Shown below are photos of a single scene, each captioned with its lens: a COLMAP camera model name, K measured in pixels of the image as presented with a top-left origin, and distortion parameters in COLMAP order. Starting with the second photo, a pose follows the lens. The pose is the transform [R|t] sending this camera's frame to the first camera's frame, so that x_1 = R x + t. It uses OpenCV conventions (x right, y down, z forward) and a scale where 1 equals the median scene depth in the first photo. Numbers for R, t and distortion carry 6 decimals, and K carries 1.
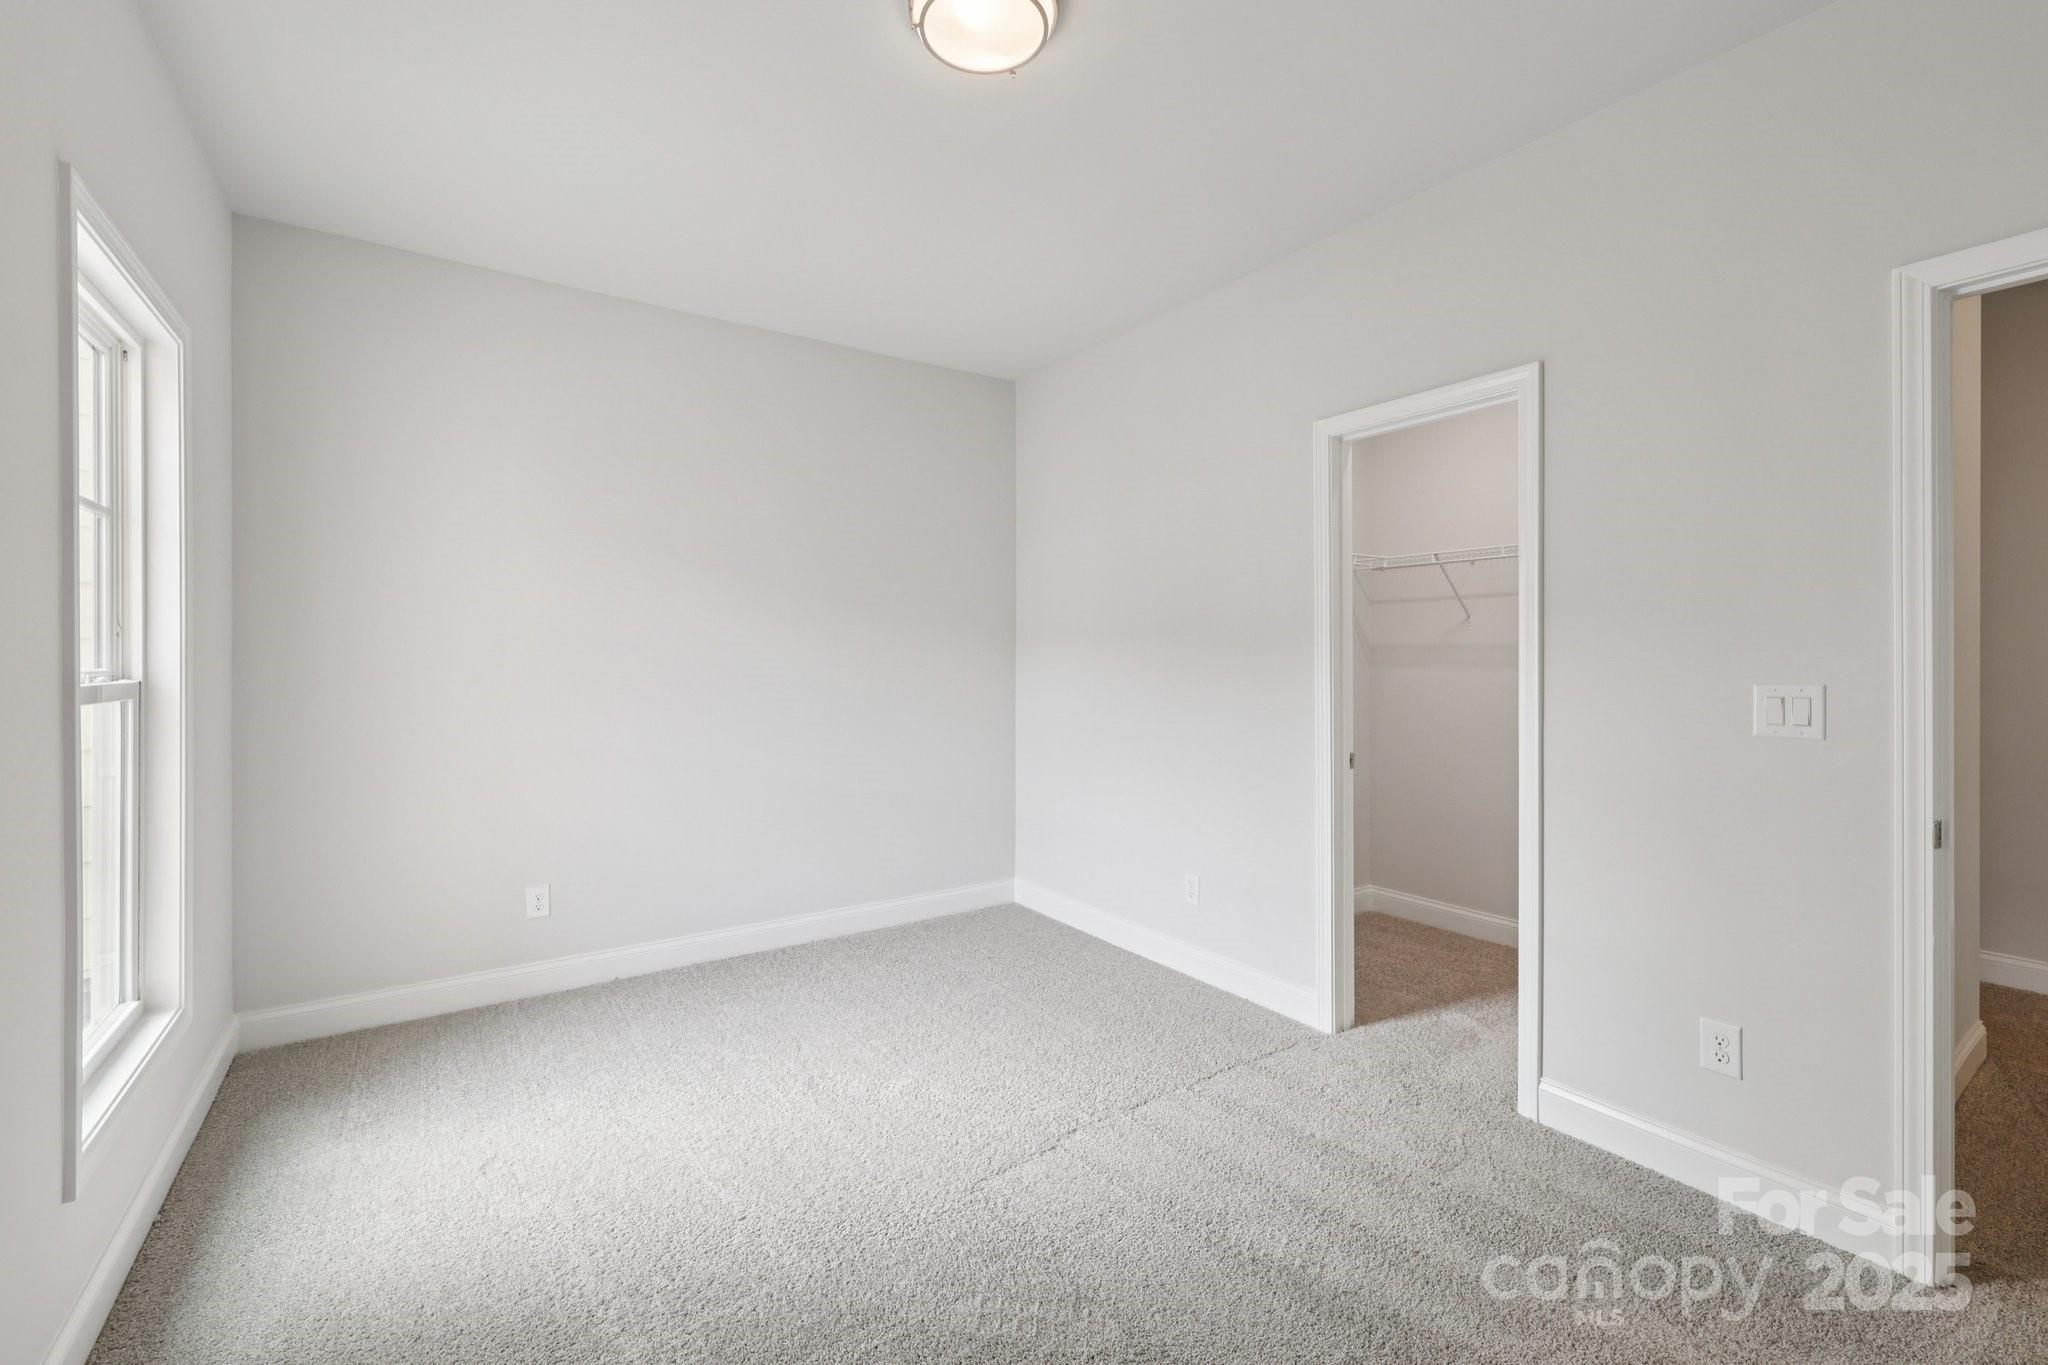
lens RADIAL K [[859.0, 0, 1021.4], [0, 859.0, 669.0], [0, 0, 1]] dist [-0.000238, 0.000082]
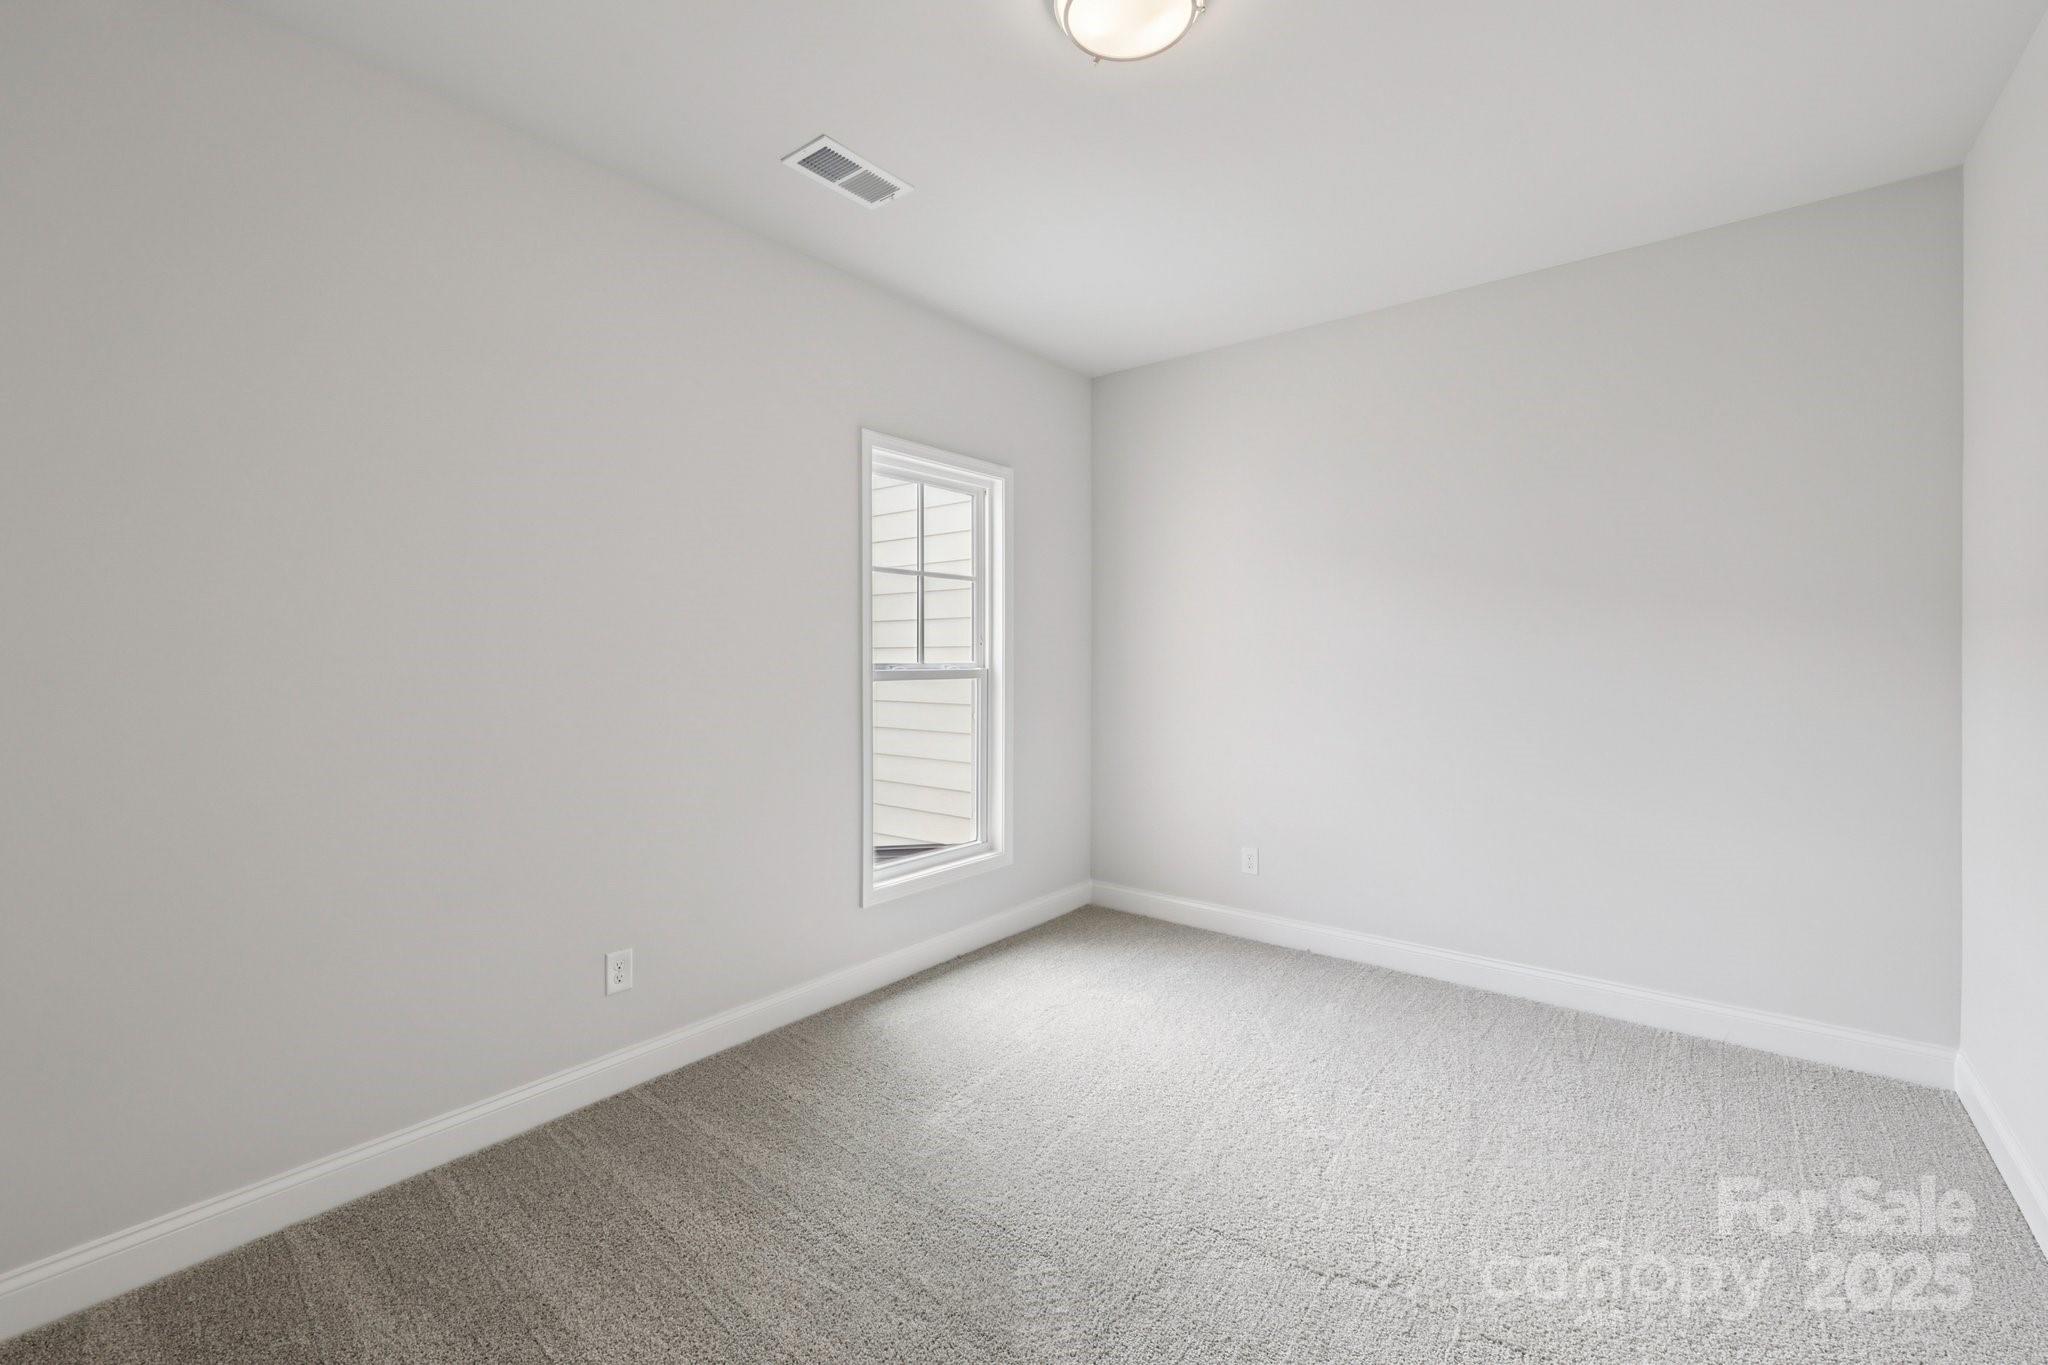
lens RADIAL K [[859.0, 0, 1021.4], [0, 859.0, 669.0], [0, 0, 1]] dist [-0.000238, 0.000082]
pose [[0.291842, 0.014466, -0.956357, 0.485680], [-0.016012, 0.999819, 0.010237, -0.004121], [0.956332, 0.012326, 0.292021, 0.340338]]
